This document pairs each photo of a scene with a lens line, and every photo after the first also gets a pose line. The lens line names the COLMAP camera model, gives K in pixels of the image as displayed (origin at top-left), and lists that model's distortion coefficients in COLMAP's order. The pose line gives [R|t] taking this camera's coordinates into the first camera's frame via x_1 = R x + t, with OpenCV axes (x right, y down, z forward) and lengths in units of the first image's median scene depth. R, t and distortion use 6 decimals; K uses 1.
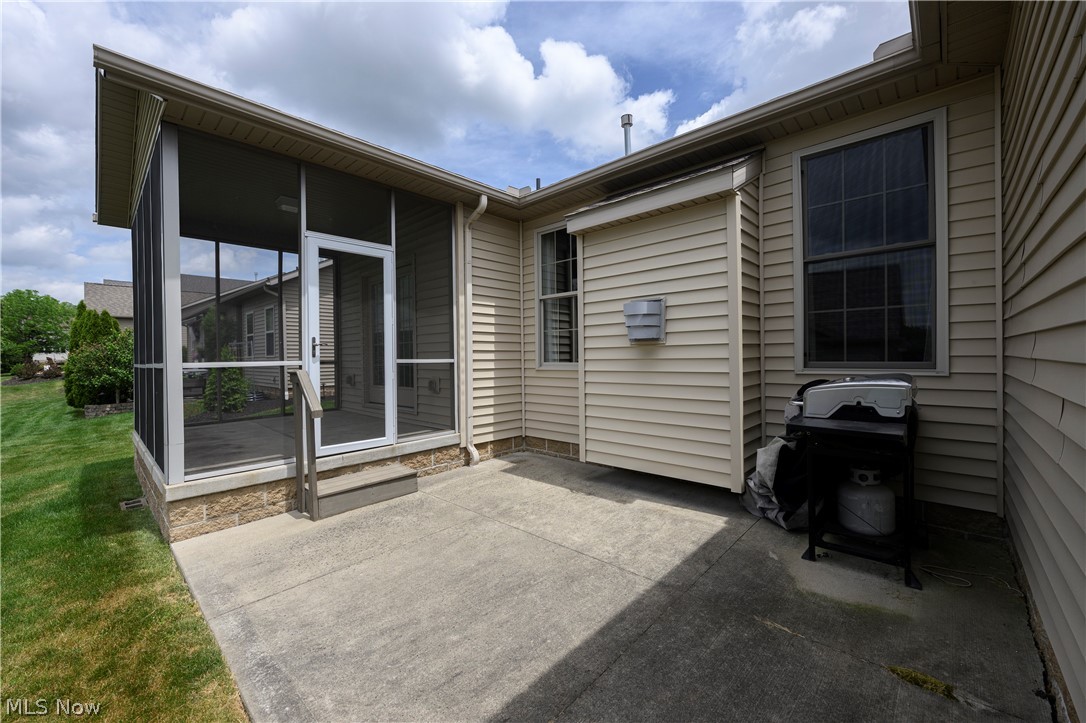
lens RADIAL K [[429.6, 0, 542.3], [0, 429.6, 359.5], [0, 0, 1]] dist [0.000775, -0.000058]
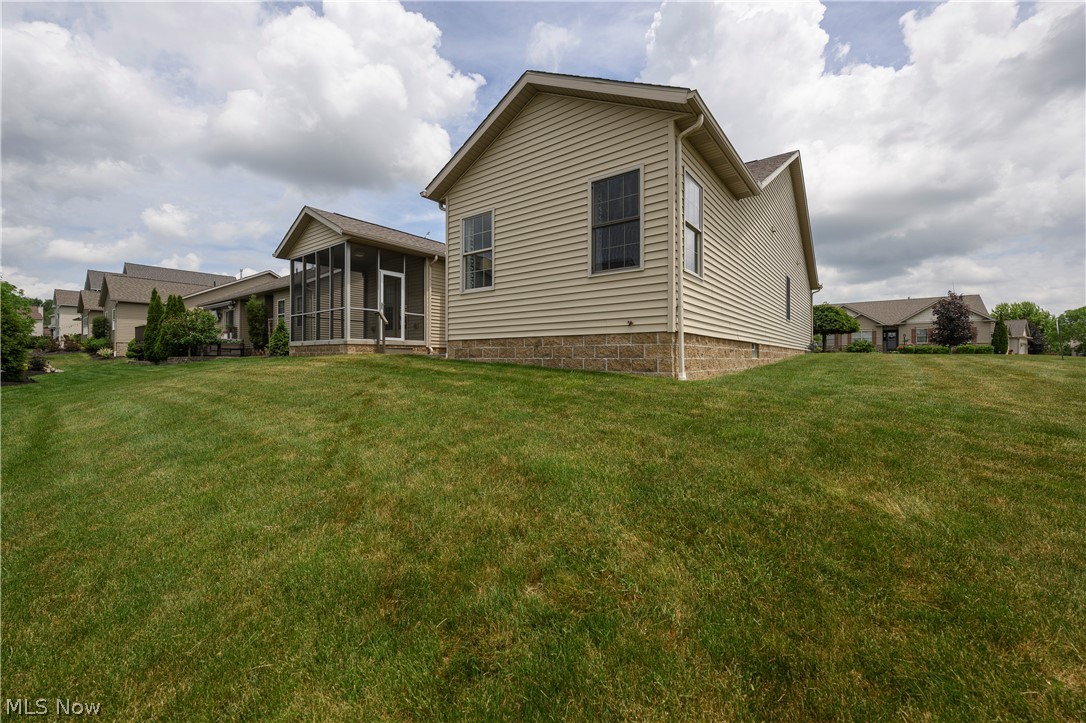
lens RADIAL K [[429.6, 0, 543.3], [0, 429.6, 359.6], [0, 0, 1]] dist [0.000775, -0.000058]
pose [[0.993927, 0.012764, 0.109295, 0.283138], [-0.012259, 0.999911, -0.005294, 0.328383], [-0.109352, 0.003922, 0.993995, -2.028746]]
